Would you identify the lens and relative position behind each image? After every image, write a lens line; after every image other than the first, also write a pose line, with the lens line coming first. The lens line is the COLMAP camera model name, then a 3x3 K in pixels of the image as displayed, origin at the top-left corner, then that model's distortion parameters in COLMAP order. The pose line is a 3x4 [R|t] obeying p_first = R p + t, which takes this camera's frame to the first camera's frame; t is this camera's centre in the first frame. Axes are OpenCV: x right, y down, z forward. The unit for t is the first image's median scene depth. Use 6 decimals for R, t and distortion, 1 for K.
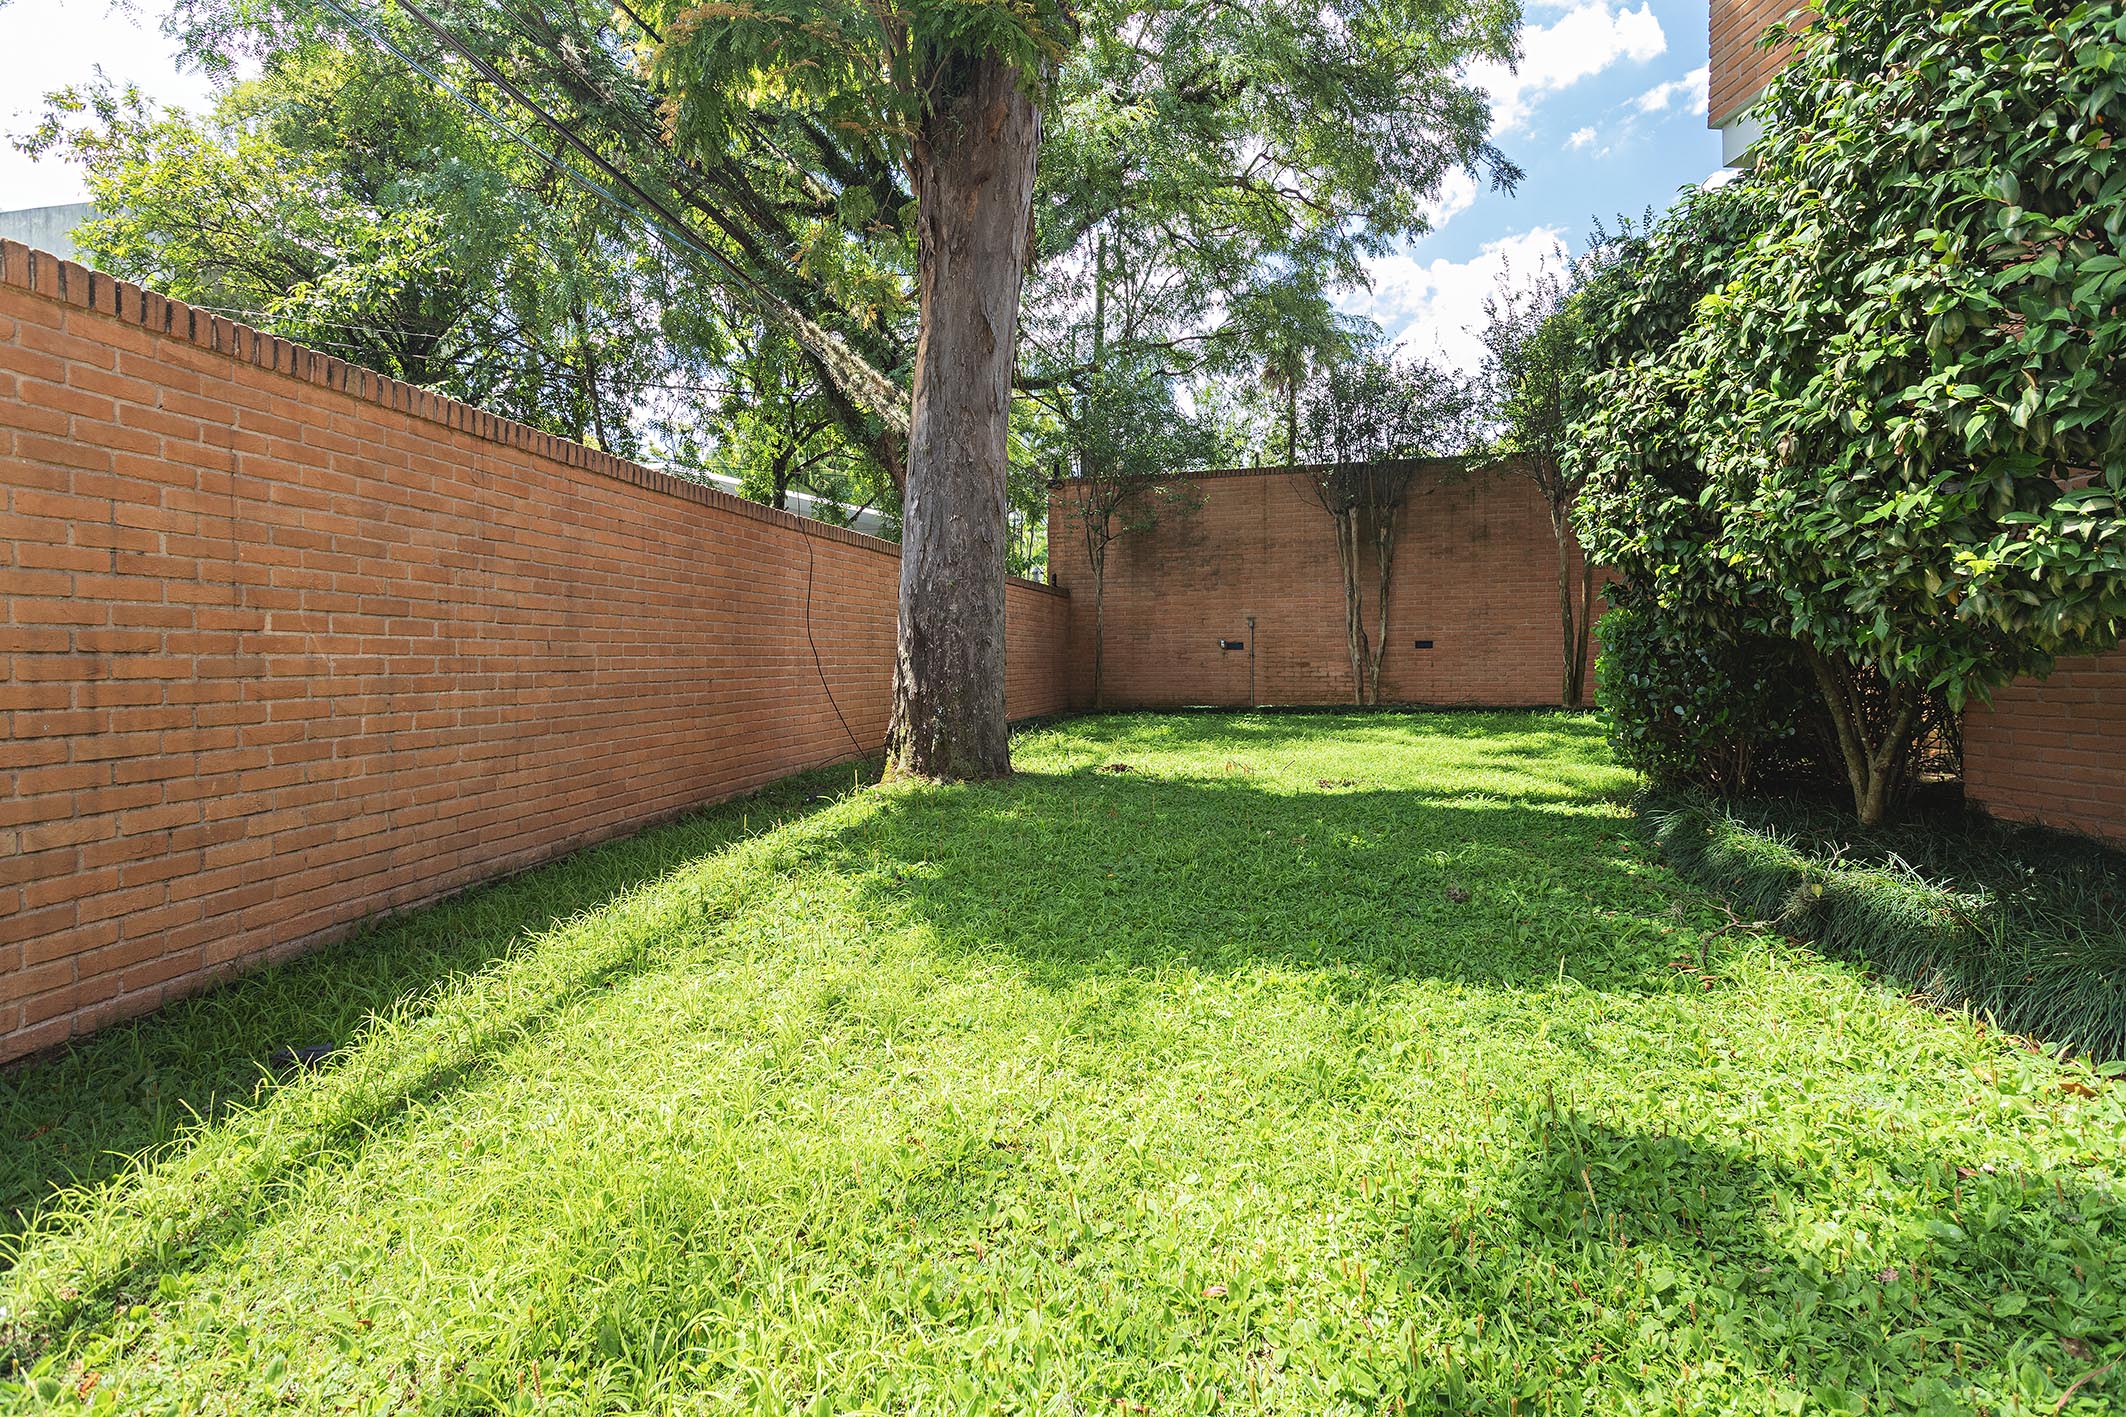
lens RADIAL K [[1024.3, 0, 1067.3], [0, 1024.3, 662.6], [0, 0, 1]] dist [0.002243, 0.000534]
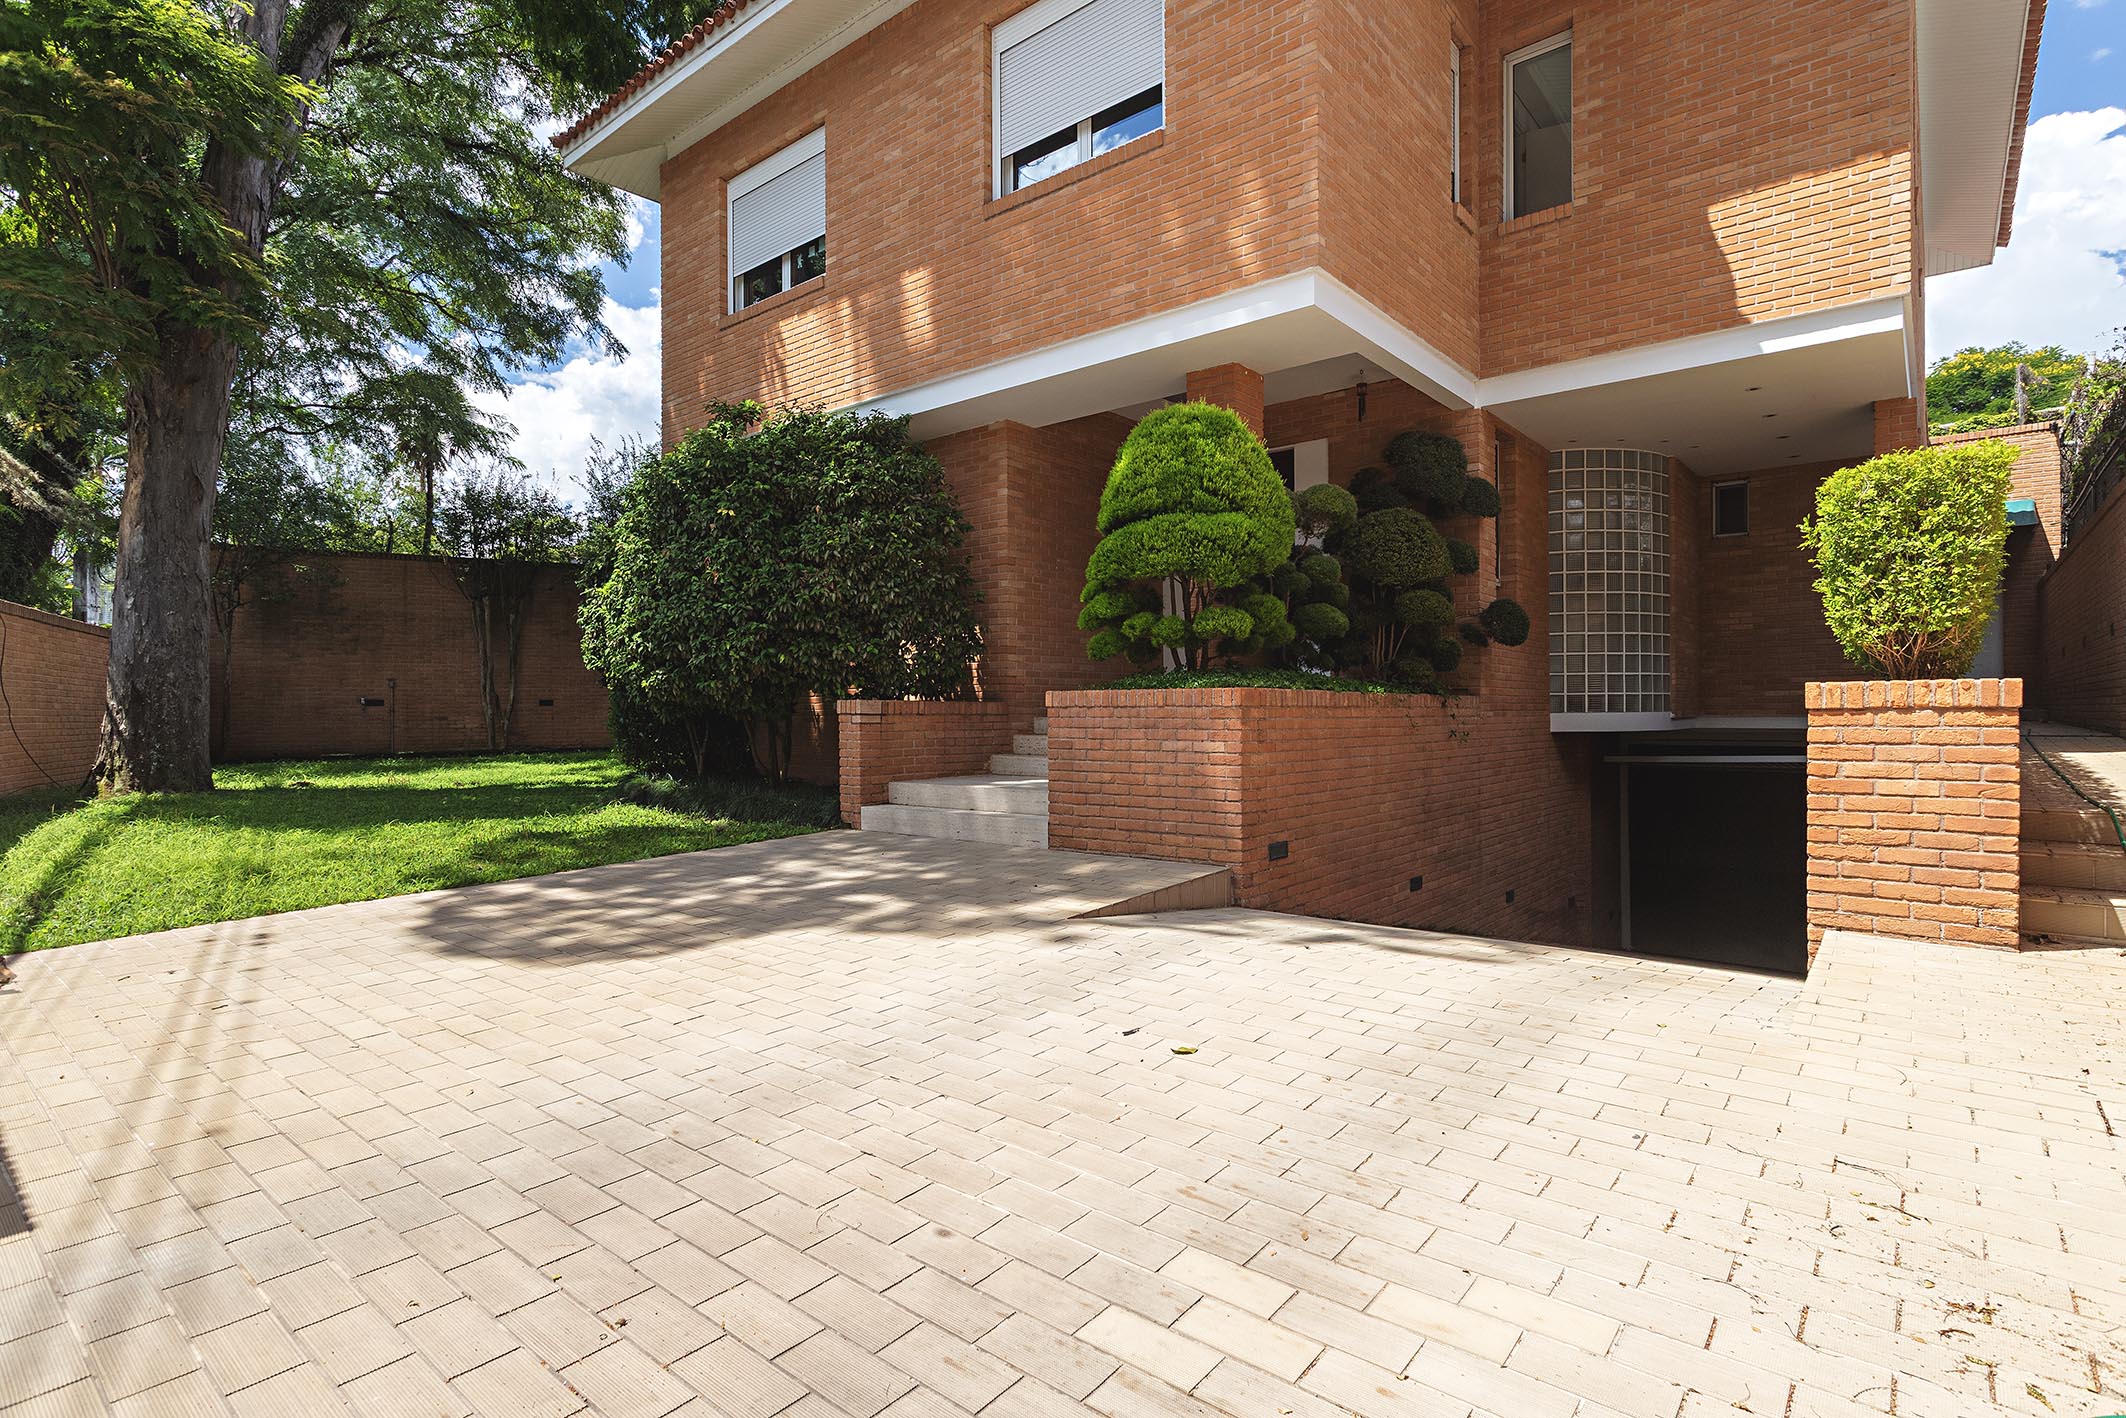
lens RADIAL K [[1034.6, 0, 1070.4], [0, 1034.6, 716.1], [0, 0, 1]] dist [0.000481, -0.000022]
pose [[0.714483, 0.000109, 0.699653, -0.209580], [0.003548, 0.999987, -0.003779, 0.013773], [-0.699644, 0.005182, 0.714473, -0.873535]]
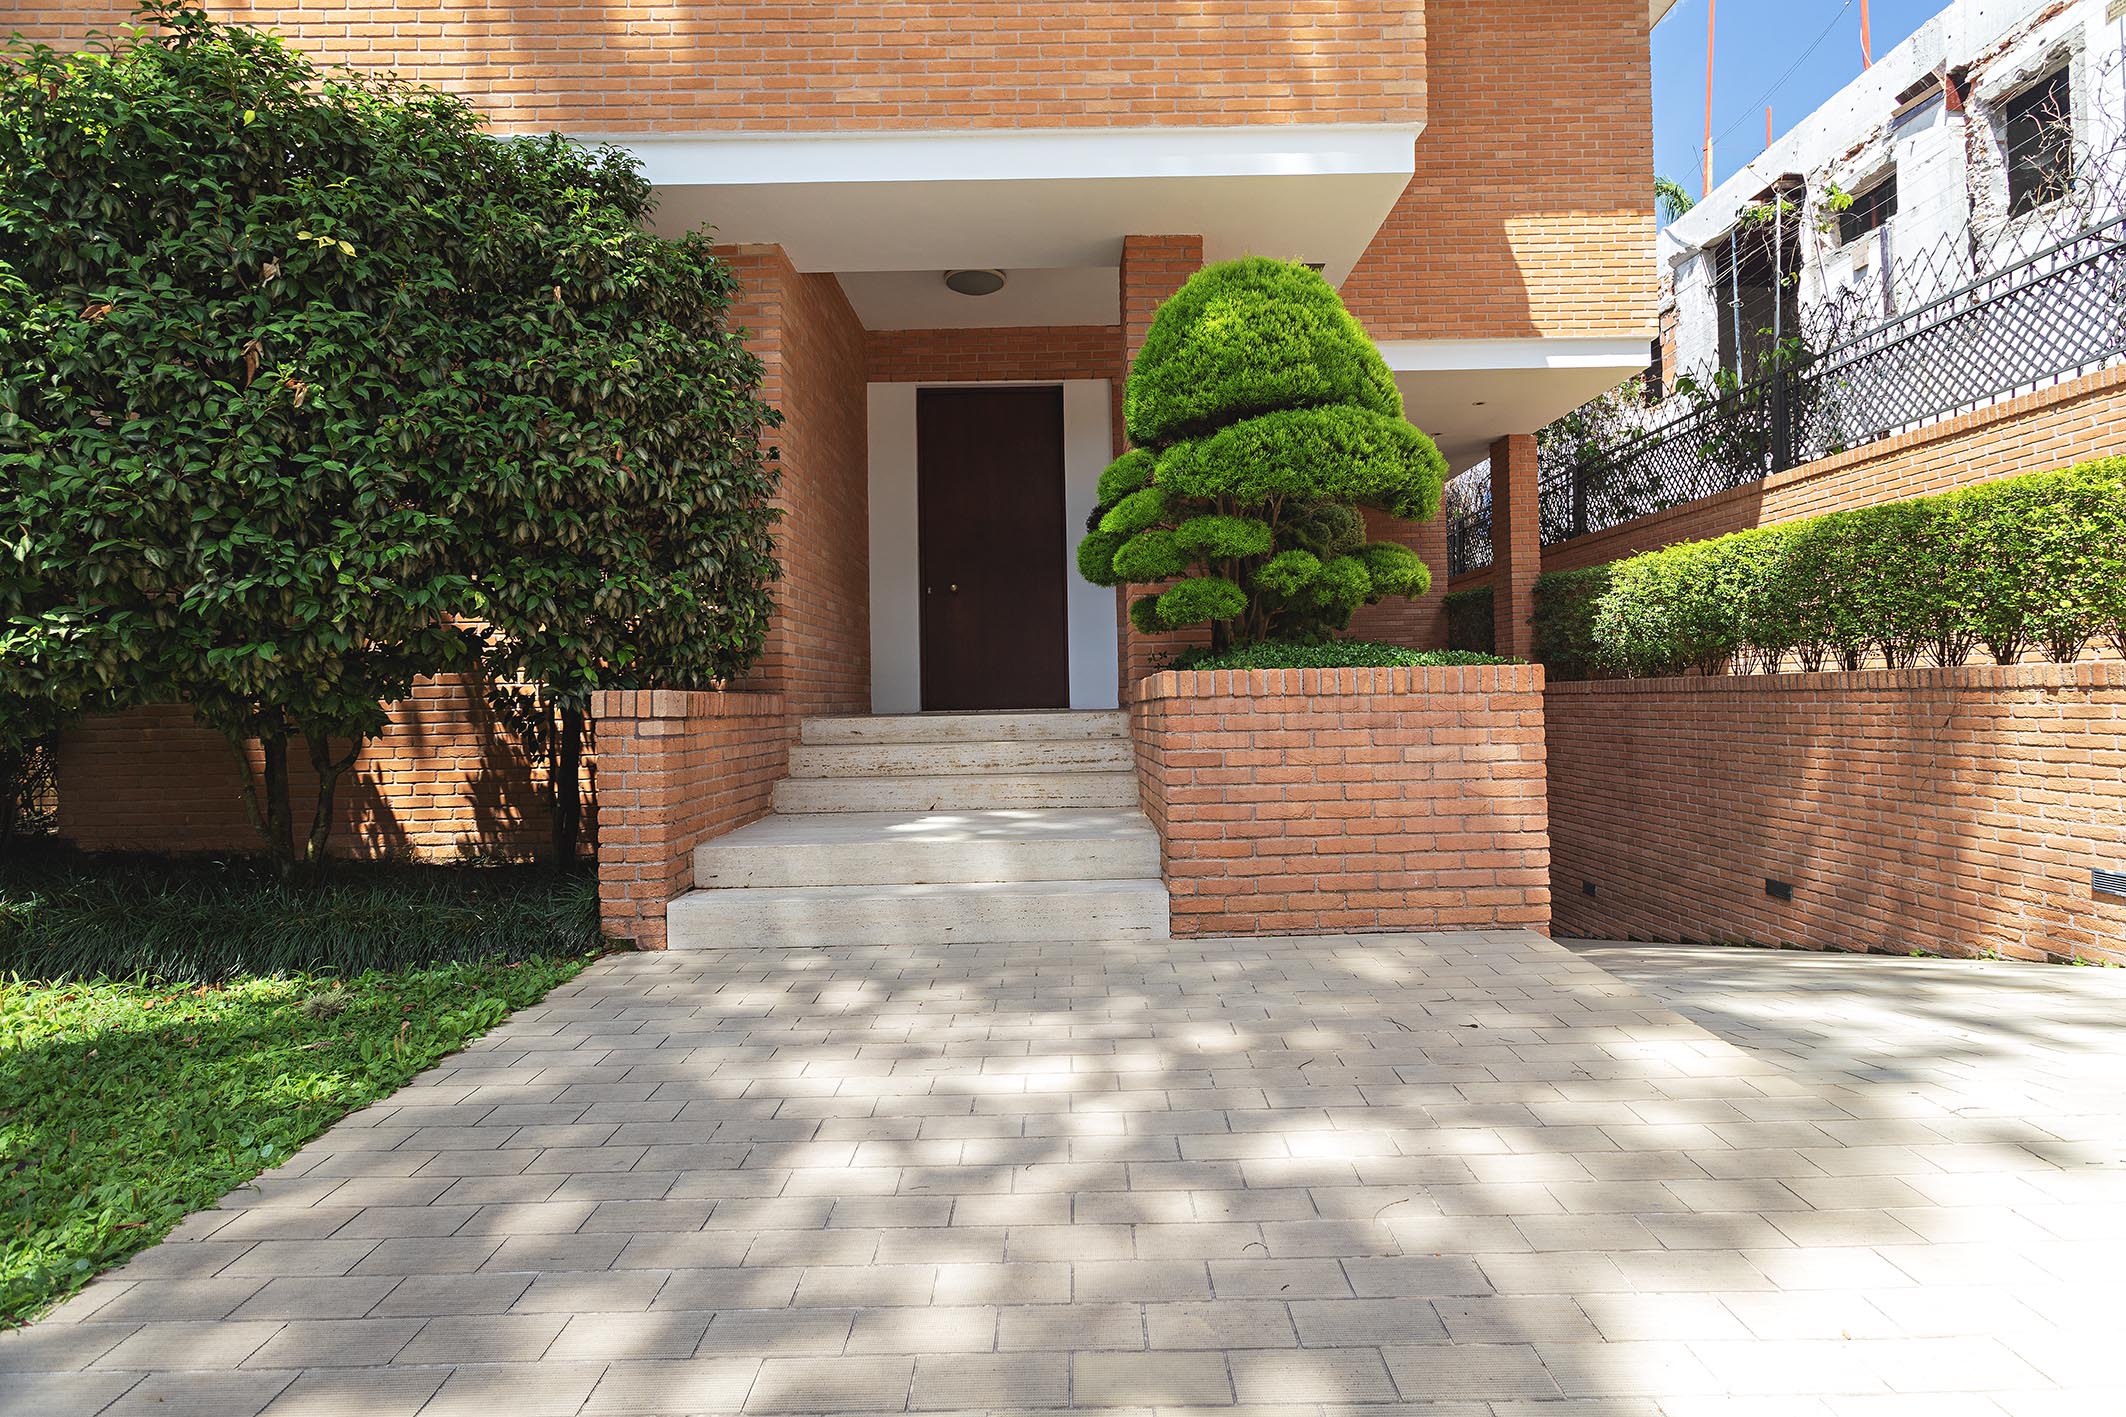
lens RADIAL K [[987.9, 0, 1063.0], [0, 987.9, 682.7], [0, 0, 1]] dist [0.002496, 0.000412]
pose [[0.099131, 0.021702, 0.994838, -0.101906], [0.023525, 0.999432, -0.024147, 0.005512], [-0.994796, 0.025798, 0.098564, -0.186956]]
